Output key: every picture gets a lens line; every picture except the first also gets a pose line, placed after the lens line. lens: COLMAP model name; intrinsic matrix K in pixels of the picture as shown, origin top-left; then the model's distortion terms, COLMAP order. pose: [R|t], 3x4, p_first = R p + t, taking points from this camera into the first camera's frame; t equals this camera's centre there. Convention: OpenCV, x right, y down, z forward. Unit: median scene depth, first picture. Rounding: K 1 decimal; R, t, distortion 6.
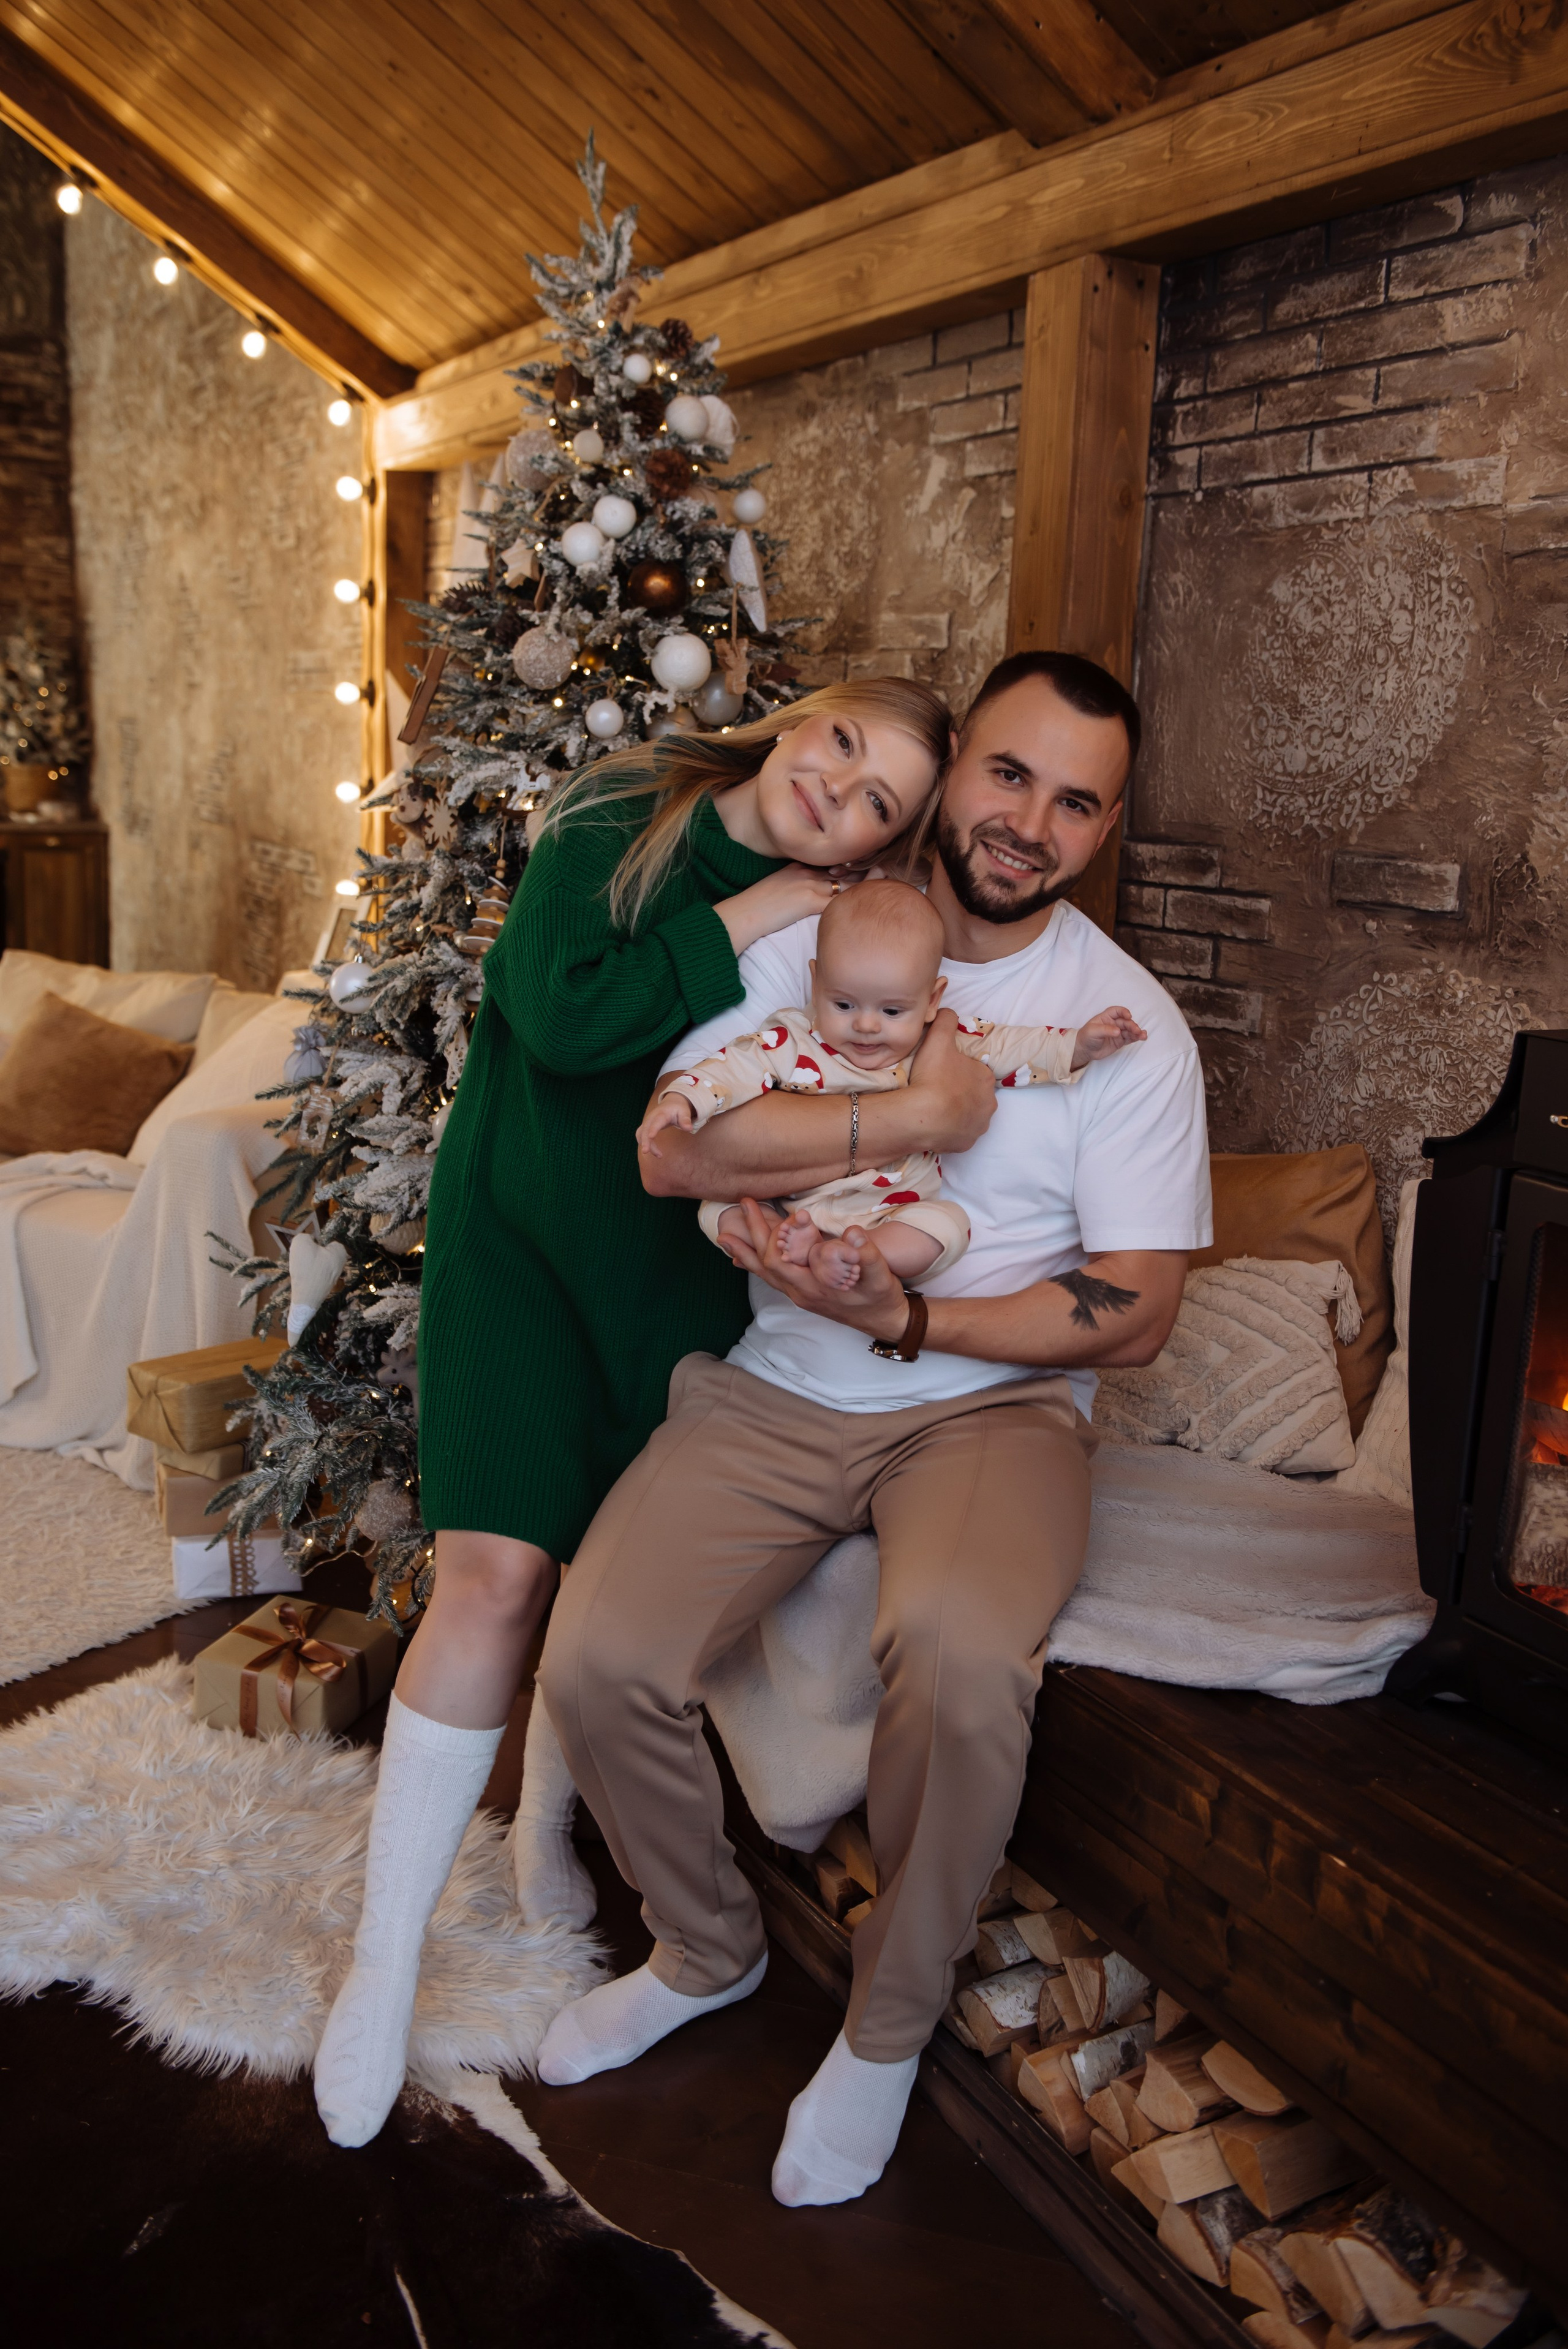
lens RADIAL K [[2117.1, 0, 764.5], [0, 2117.1, 1168.3], [0, 0, 1]] dist [0.006195, -0.000638]
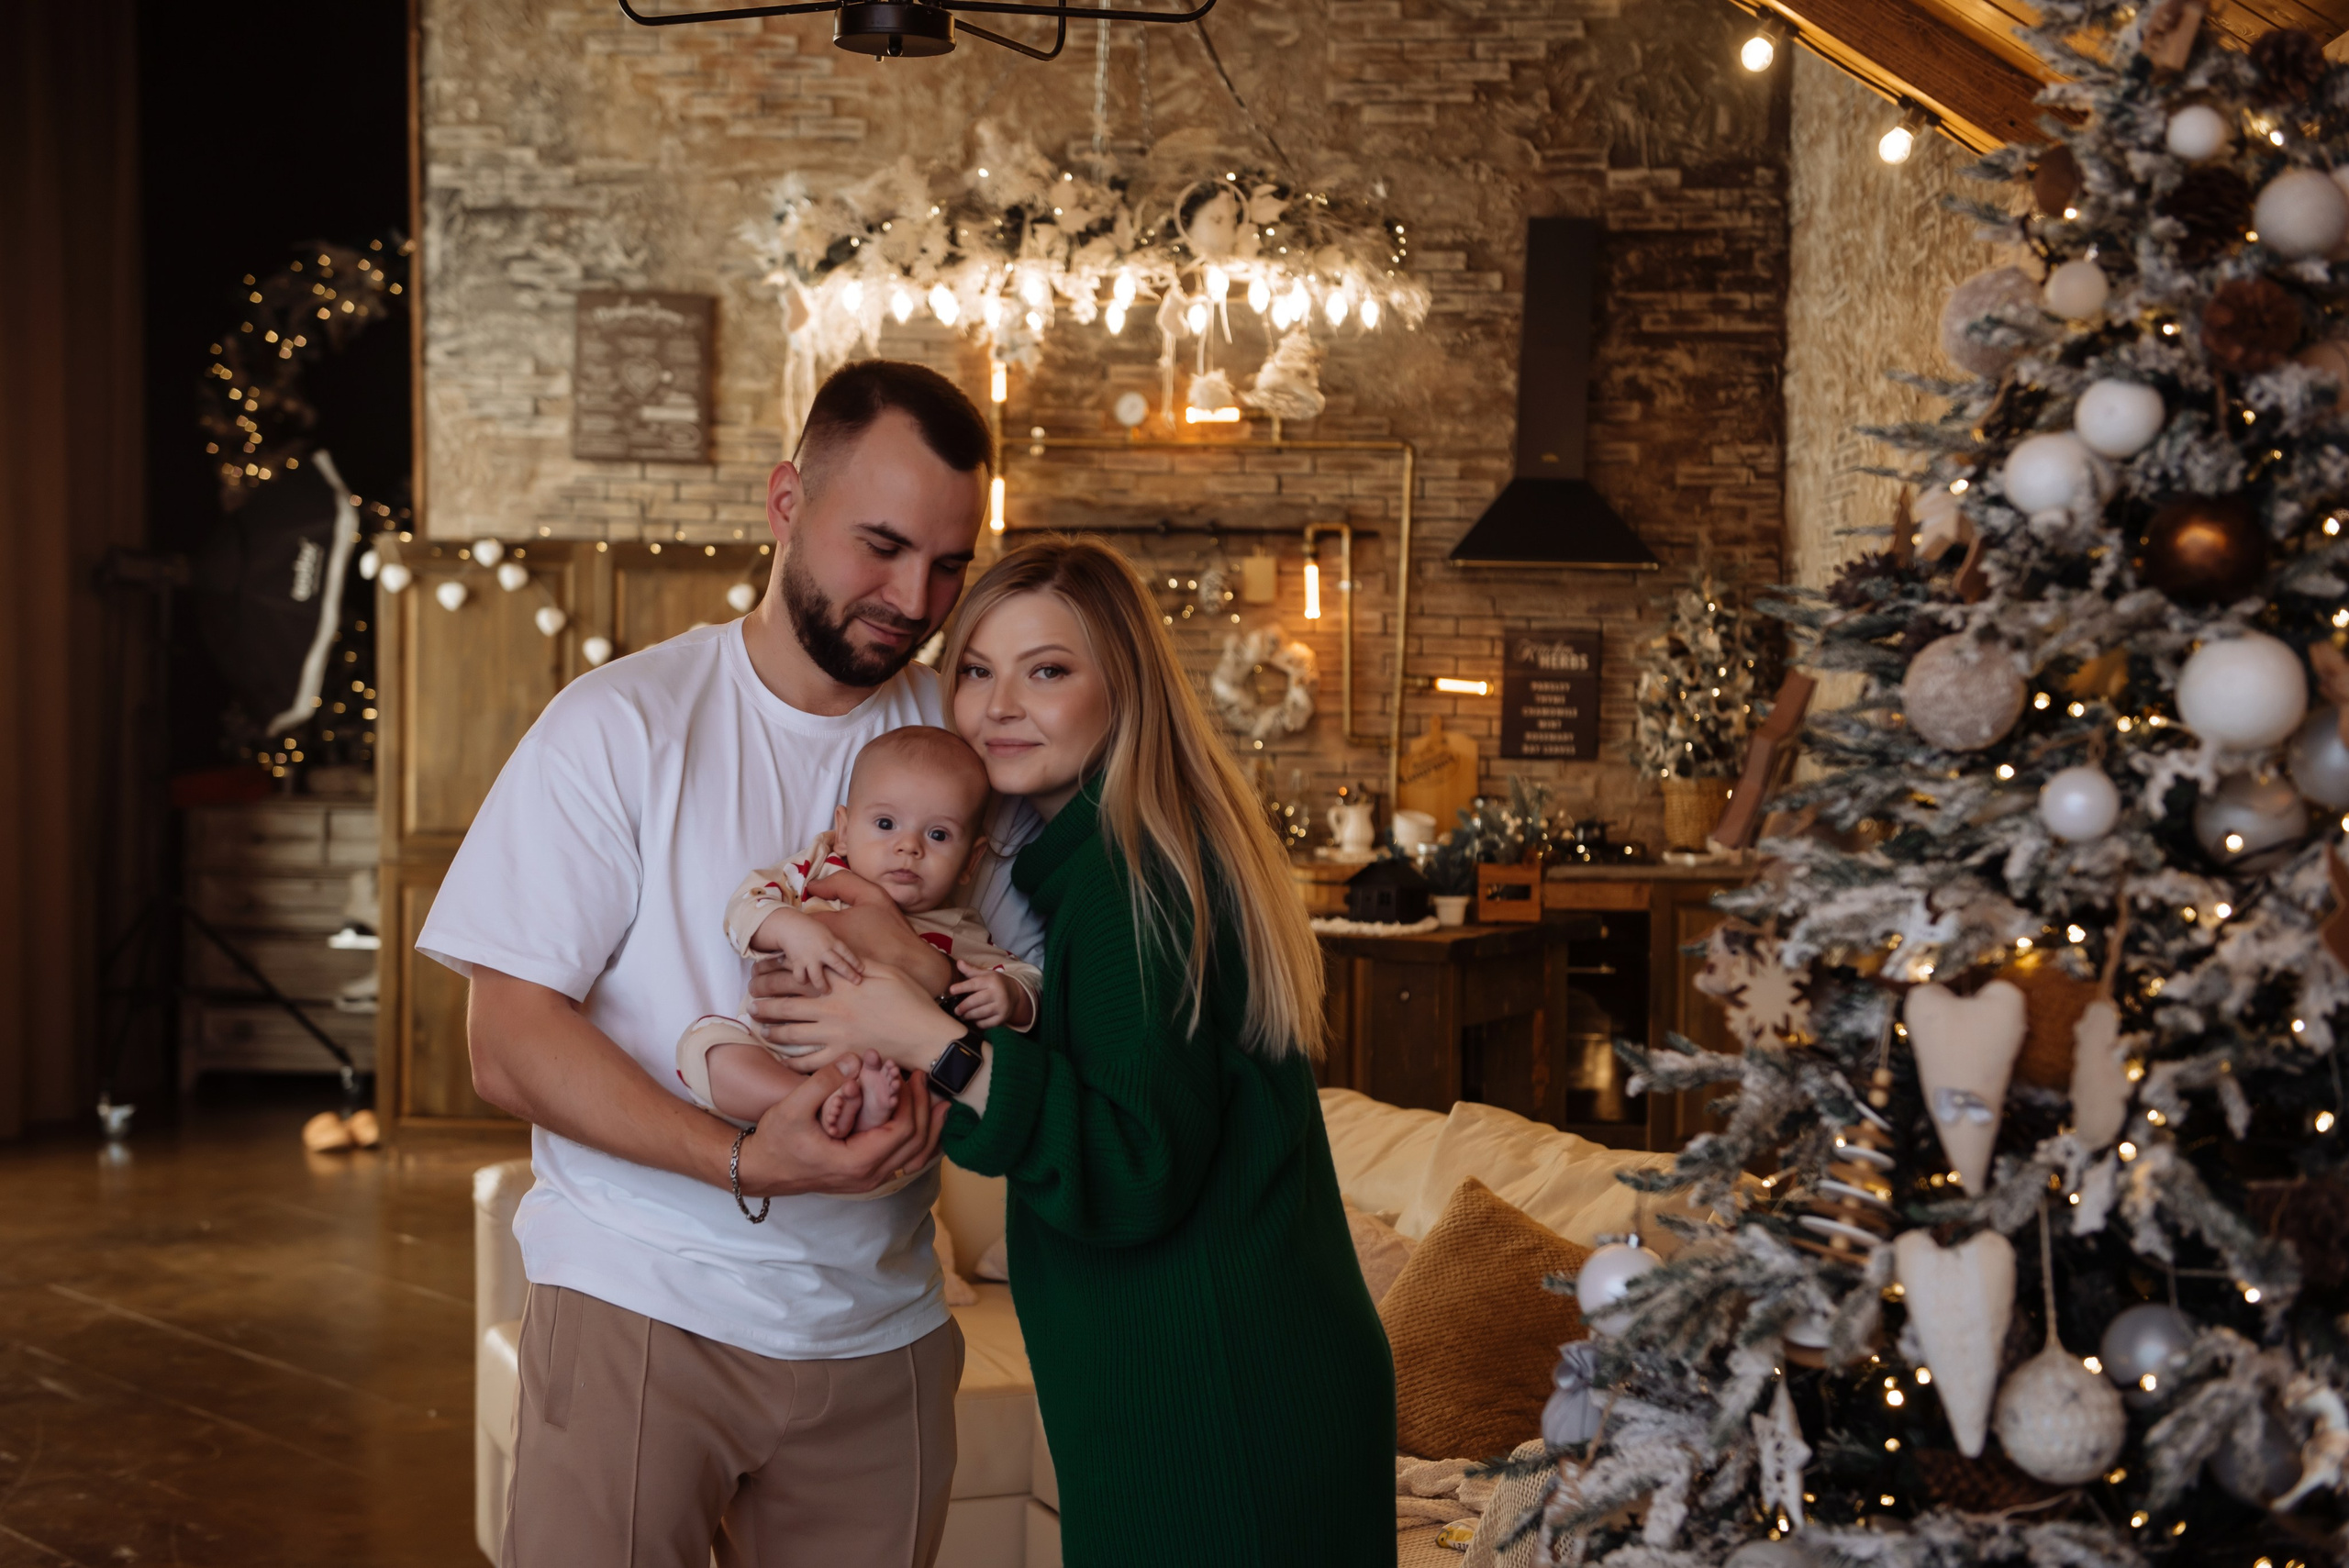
lens RADIAL K [[3188.6, 0, 1124.4], [0, 3188.6, 786.2], [0, 0, 1]] dist [0.119988, 0.000000]
pose [[0.841121, -0.011619, -0.540722, 0.146877], [-0.081204, 0.985723, -0.147497, -0.082352], [0.534716, 0.167972, 0.828170, 0.231318]]
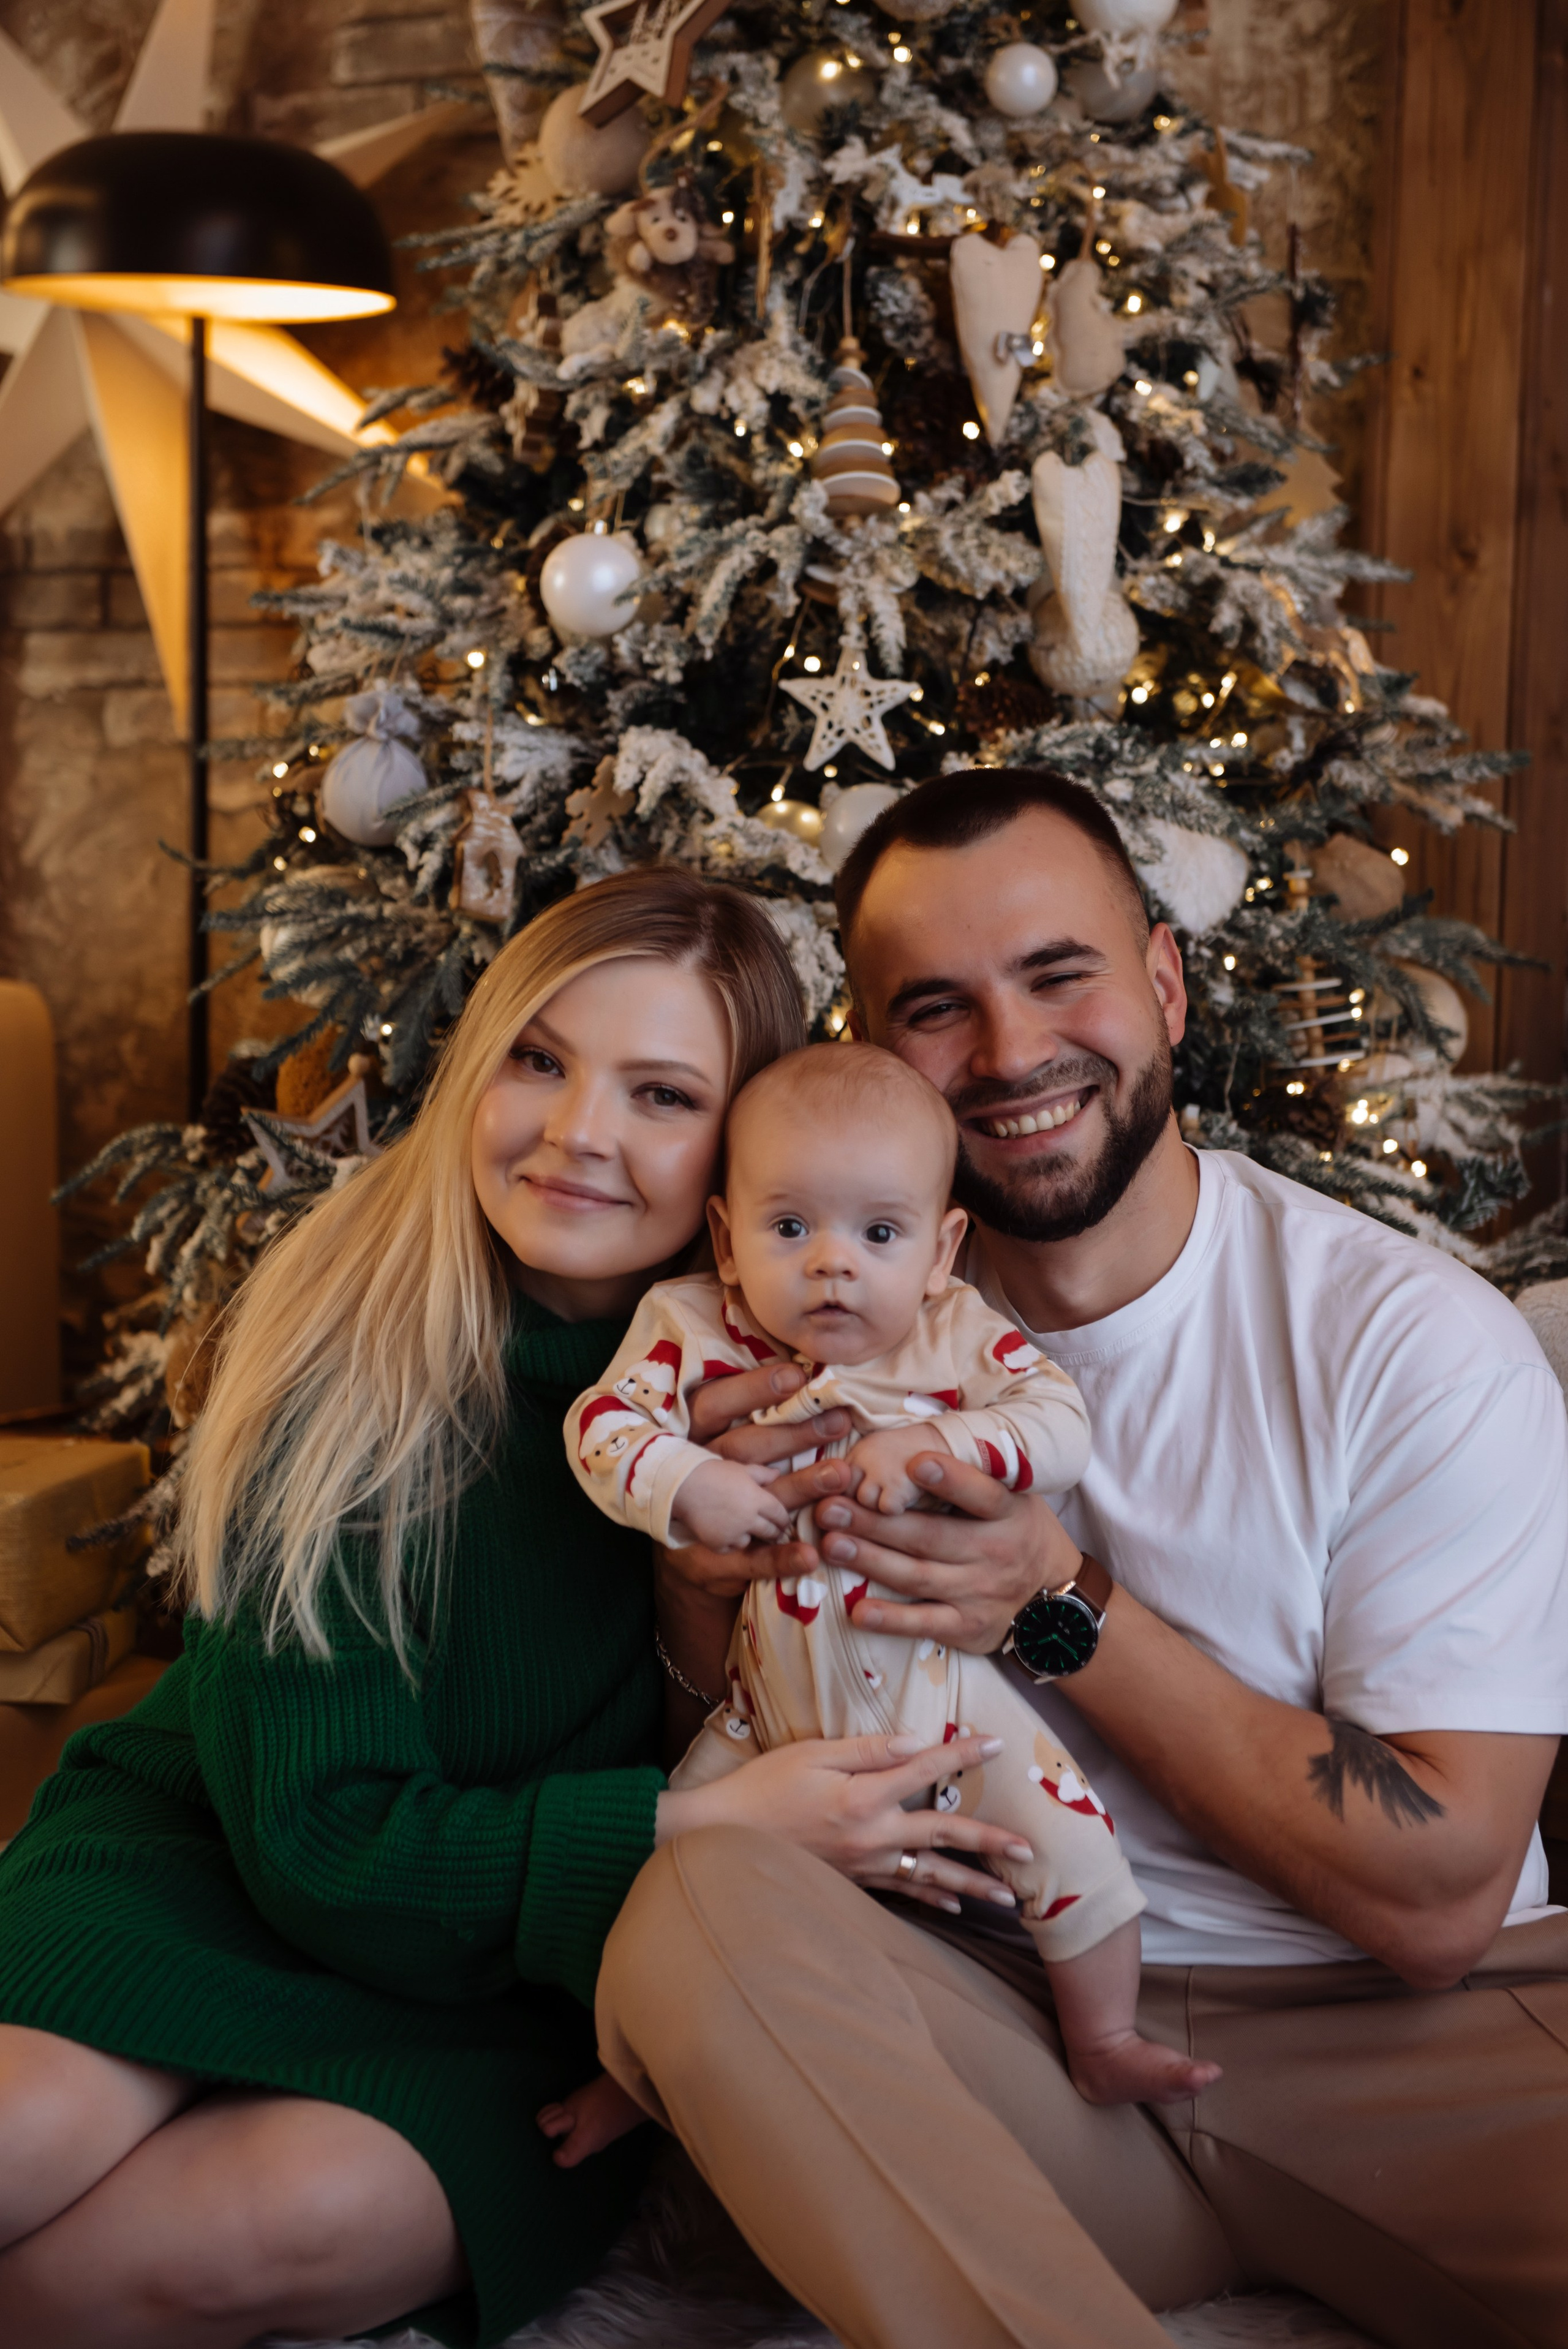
lens RADIAL K [[4149.1, 0, 786.2], [0, 4149.1, 1157.5], [0, 0, 1]] dist [0.119989, 0.000000]
pose [[0.857962, -0.062796, 0.509861, -0.679597], [0.113387, 0.991171, -0.068724, 0.126506], [-0.501044, 0.116774, 0.857507, 0.136966]]
